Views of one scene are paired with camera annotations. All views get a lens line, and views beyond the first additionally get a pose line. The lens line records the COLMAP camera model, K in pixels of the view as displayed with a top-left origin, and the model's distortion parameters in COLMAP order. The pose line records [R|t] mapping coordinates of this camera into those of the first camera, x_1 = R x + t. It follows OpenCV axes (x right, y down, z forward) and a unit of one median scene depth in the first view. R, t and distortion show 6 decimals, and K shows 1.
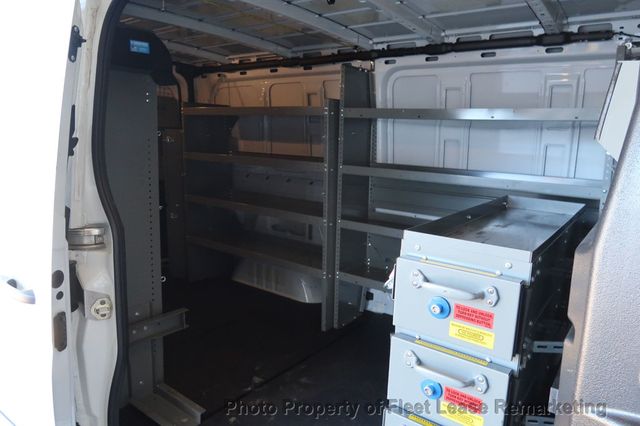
lens RADIAL K [[442.5, 0, 321.6], [0, 442.5, 211.3], [0, 0, 1]] dist [-0.037747, 0.016165]
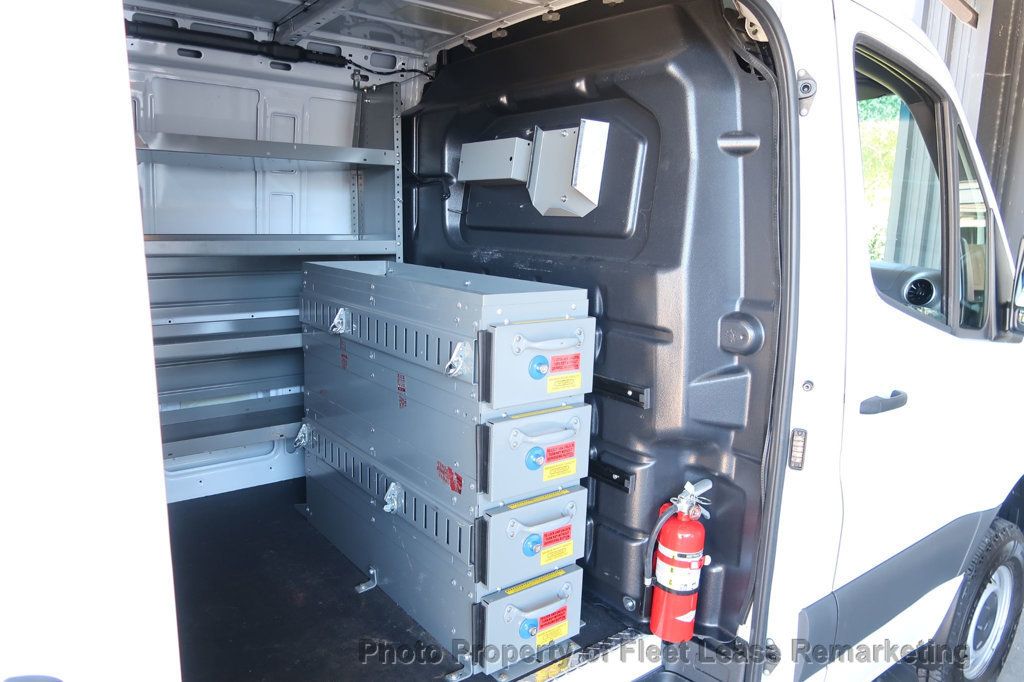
lens RADIAL K [[708.0, 0, 512.5], [0, 708.0, 343.0], [0, 0, 1]] dist [-0.037747, 0.016165]
pose [[0.255657, -0.207955, 0.944137, -0.655921], [0.144847, 0.973807, 0.175269, -0.061882], [-0.955855, 0.091946, 0.279082, 0.346919]]
